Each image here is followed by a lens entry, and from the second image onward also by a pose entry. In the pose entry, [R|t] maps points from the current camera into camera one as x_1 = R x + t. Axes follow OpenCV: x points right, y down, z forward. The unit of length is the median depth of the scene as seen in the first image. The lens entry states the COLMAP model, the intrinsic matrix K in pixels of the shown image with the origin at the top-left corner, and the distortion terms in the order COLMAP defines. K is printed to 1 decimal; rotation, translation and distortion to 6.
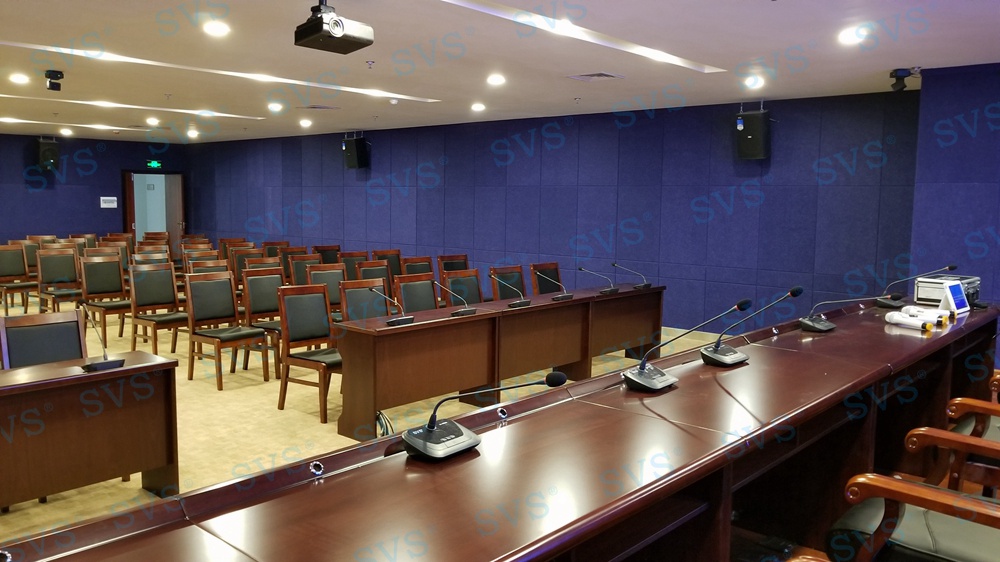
lens RADIAL K [[786.4, 0, 497.4], [0, 786.4, 283.5], [0, 0, 1]] dist [-0.007792, -0.010130]
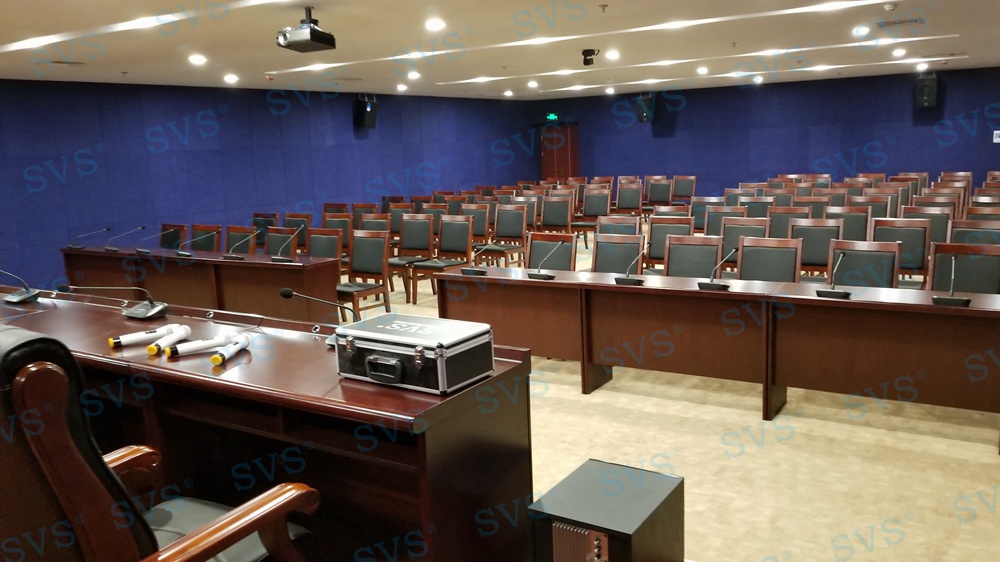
lens RADIAL K [[786.4, 0, 497.6], [0, 786.4, 287.9], [0, 0, 1]] dist [-0.007792, -0.010130]
pose [[0.179263, 0.160337, -0.970648, 0.449996], [-0.064072, 0.986438, 0.151112, -0.043870], [0.981713, 0.035103, 0.187105, 0.380797]]
